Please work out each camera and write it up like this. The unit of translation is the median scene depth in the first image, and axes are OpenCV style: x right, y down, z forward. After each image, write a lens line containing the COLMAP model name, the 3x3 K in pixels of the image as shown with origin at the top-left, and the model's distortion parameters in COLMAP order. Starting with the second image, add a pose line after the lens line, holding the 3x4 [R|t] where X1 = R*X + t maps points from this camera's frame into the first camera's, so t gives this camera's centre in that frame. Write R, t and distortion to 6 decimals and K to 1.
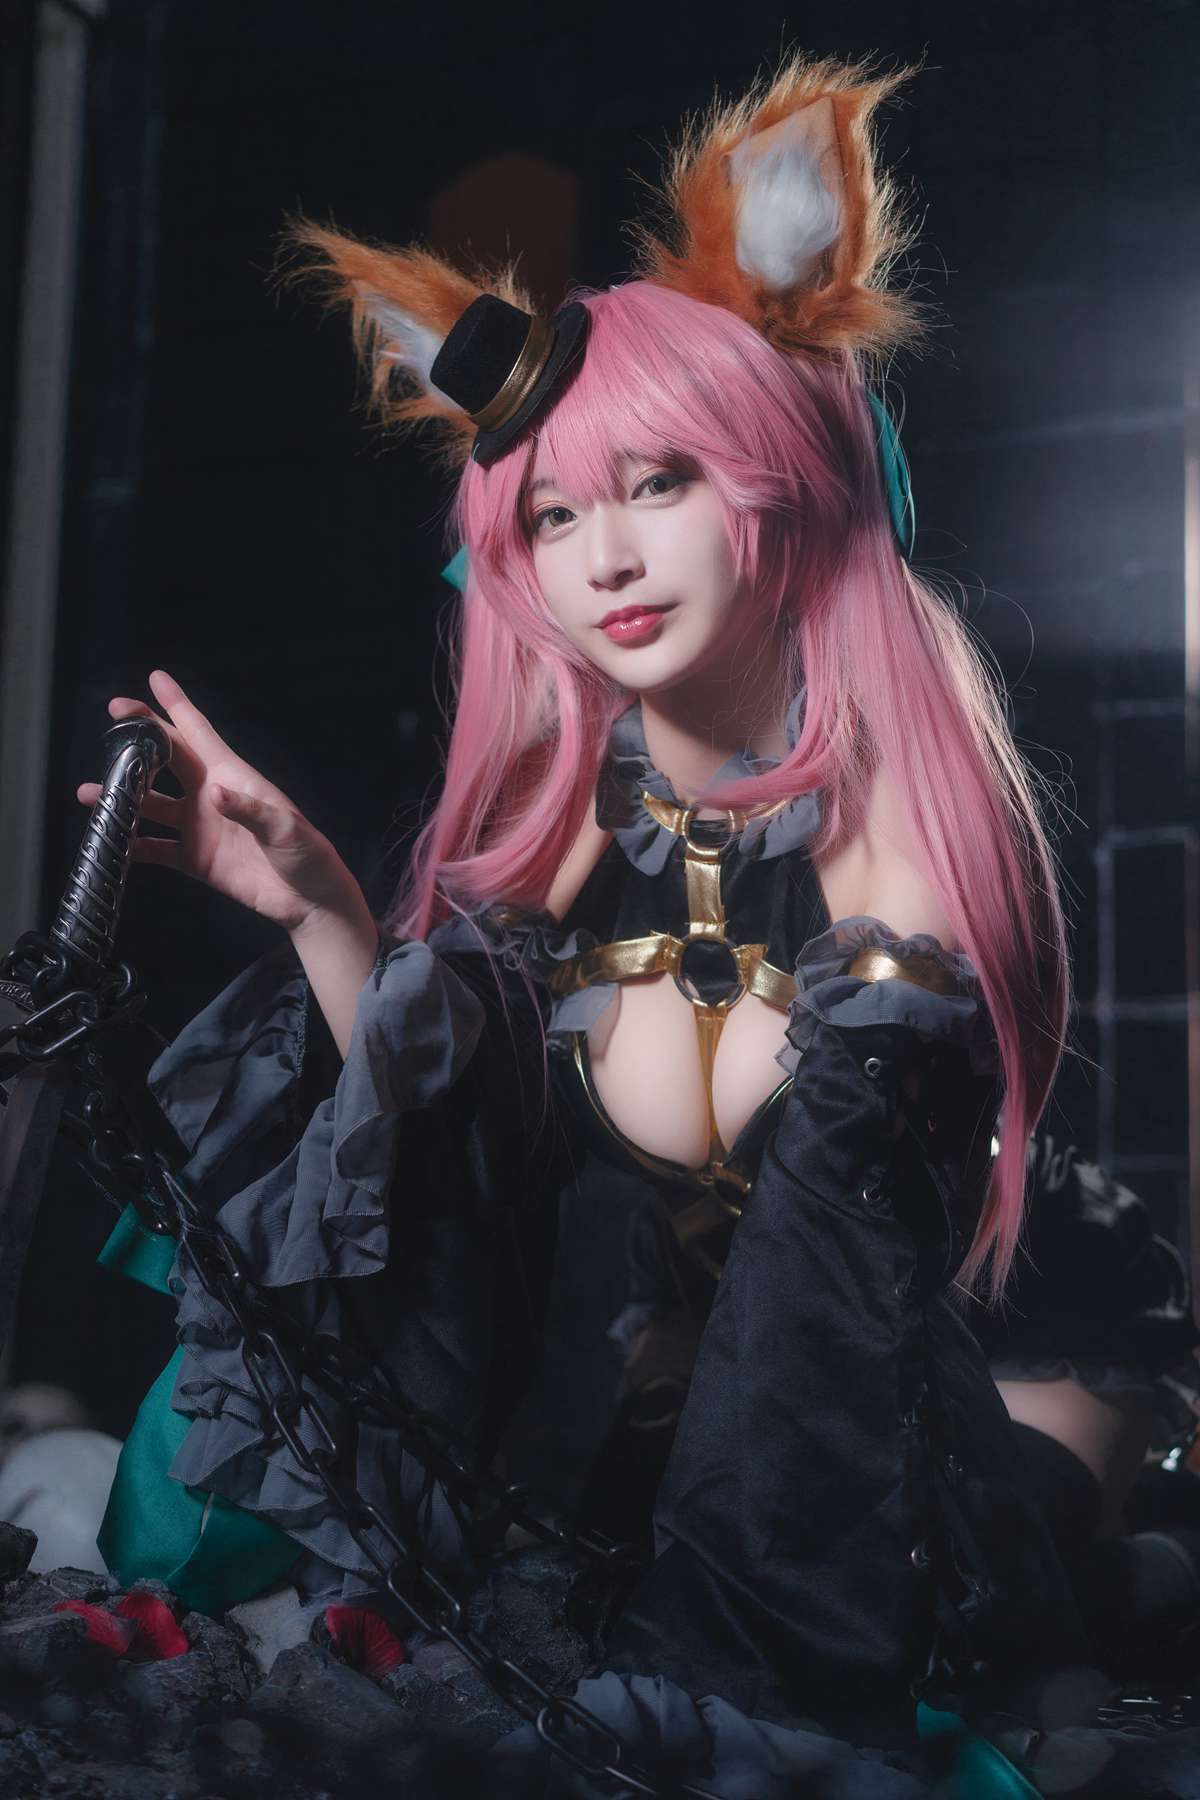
lens RADIAL K [[2828.5, 0, 594.2], [0, 2828.5, 877.0], [0, 0, 1]] dist [0.022546, 0.000000]
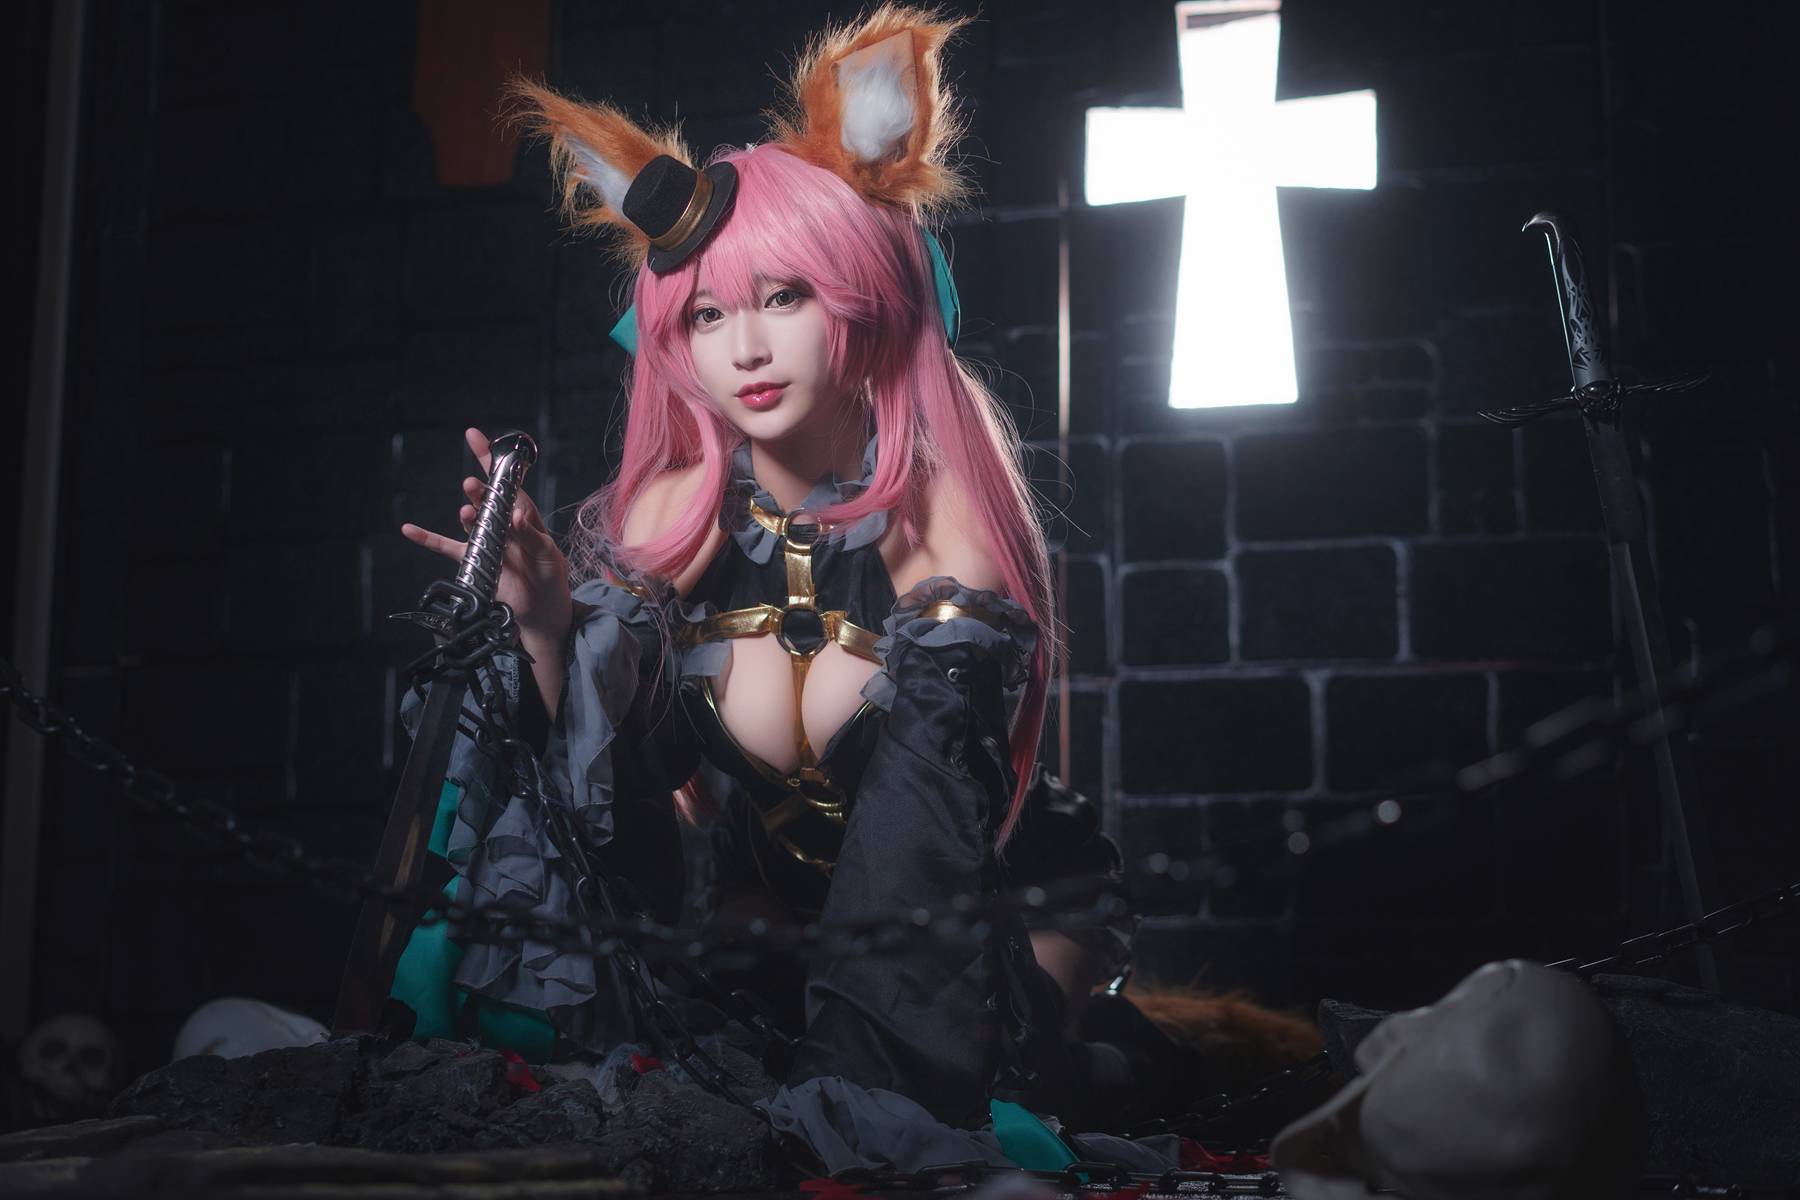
lens RADIAL K [[2828.5, 0, 938.3], [0, 2828.5, 572.3], [0, 0, 1]] dist [0.022546, 0.000000]
pose [[0.987980, 0.030836, 0.151474, -0.110331], [-0.037904, 0.998312, 0.043995, -0.064249], [-0.149862, -0.049208, 0.987482, -0.426989]]
